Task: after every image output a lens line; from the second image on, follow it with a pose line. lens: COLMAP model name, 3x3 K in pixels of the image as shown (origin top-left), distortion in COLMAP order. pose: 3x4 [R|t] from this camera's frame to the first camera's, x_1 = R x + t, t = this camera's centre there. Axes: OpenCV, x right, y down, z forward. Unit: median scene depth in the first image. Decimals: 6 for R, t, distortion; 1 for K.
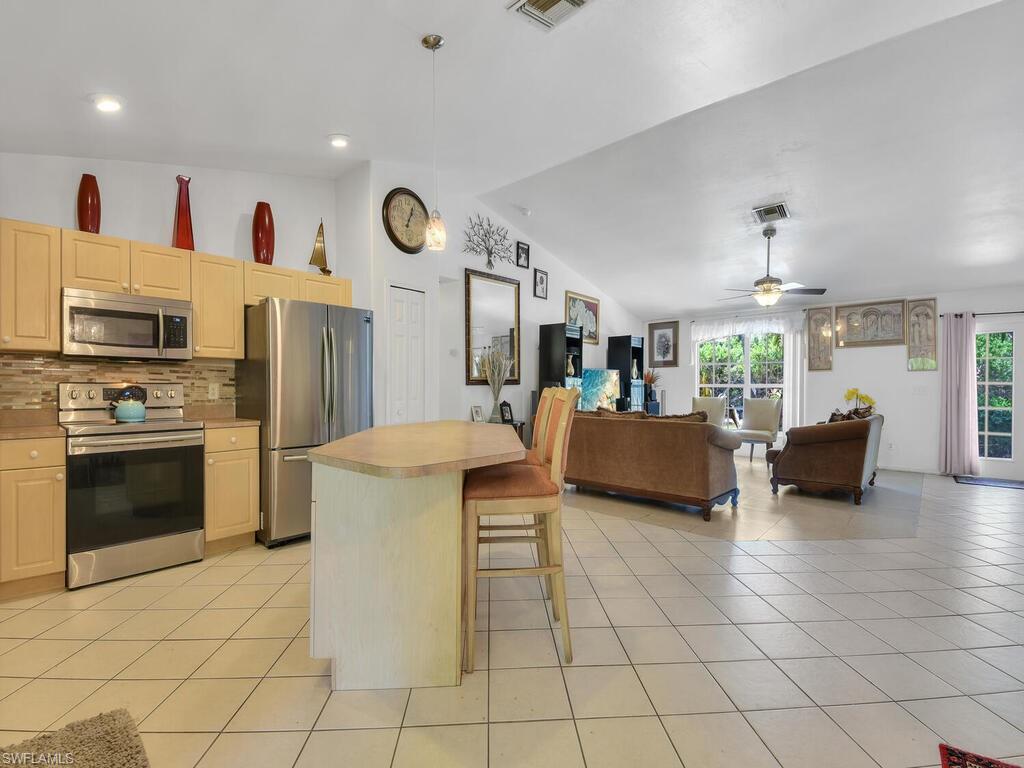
lens RADIAL K [[467.0, 0, 505.5], [0, 467.0, 385.4], [0, 0, 1]] dist [0.012862, -0.015241]
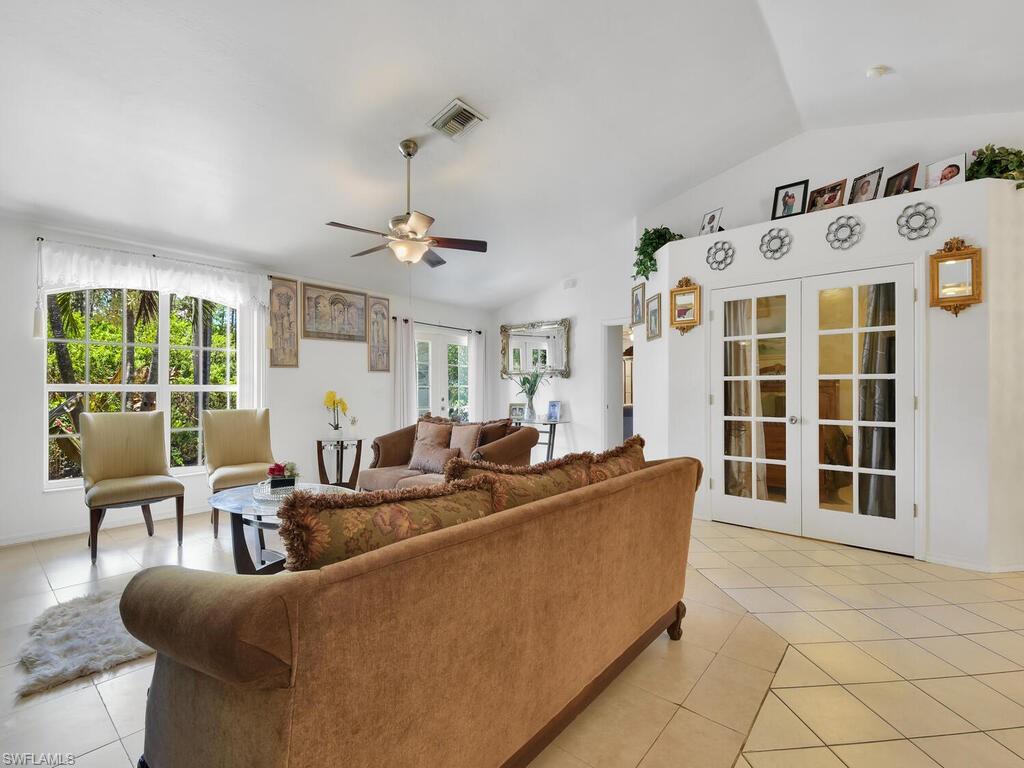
lens RADIAL K [[467.0, 0, 515.3], [0, 467.0, 390.0], [0, 0, 1]] dist [0.012862, -0.015241]
pose [[-0.029820, 0.000753, 0.999555, -0.050017], [-0.007396, 0.999972, -0.000974, 0.000859], [-0.999528, -0.007422, -0.029814, 0.734035]]
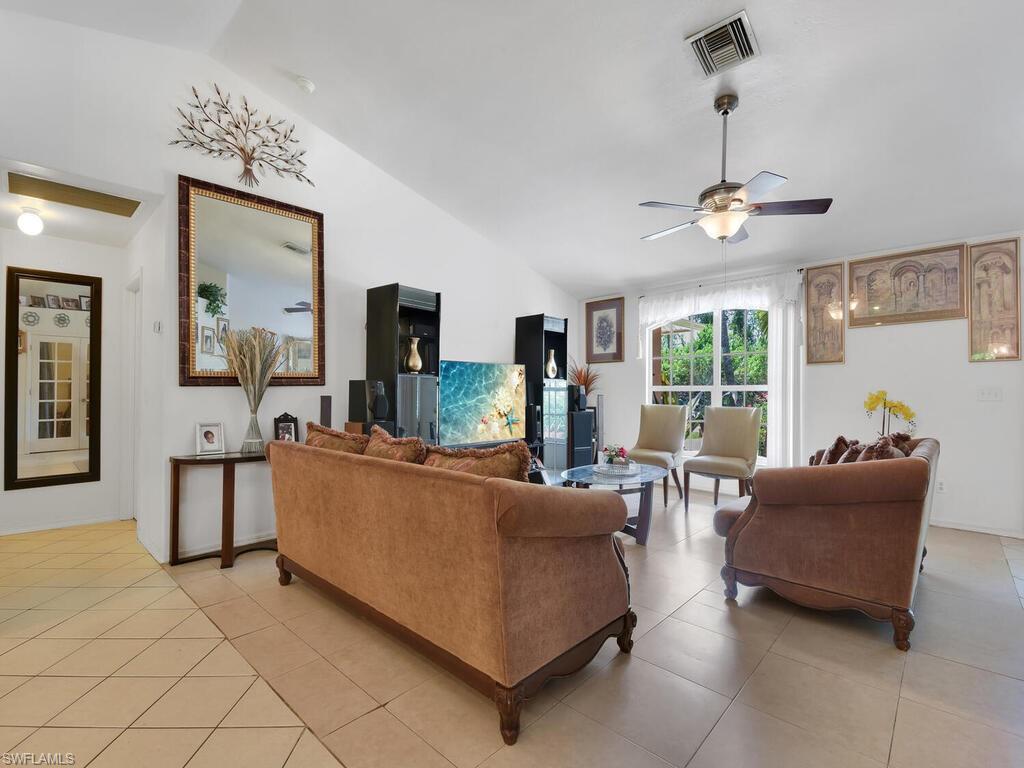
lens RADIAL K [[467.0, 0, 509.7], [0, 467.0, 390.0], [0, 0, 1]] dist [0.012862, -0.015241]
pose [[0.999934, -0.001862, -0.011370, 0.271396], [0.001810, 0.999988, -0.004591, 0.006991], [0.011378, 0.004570, 0.999925, 0.389138]]
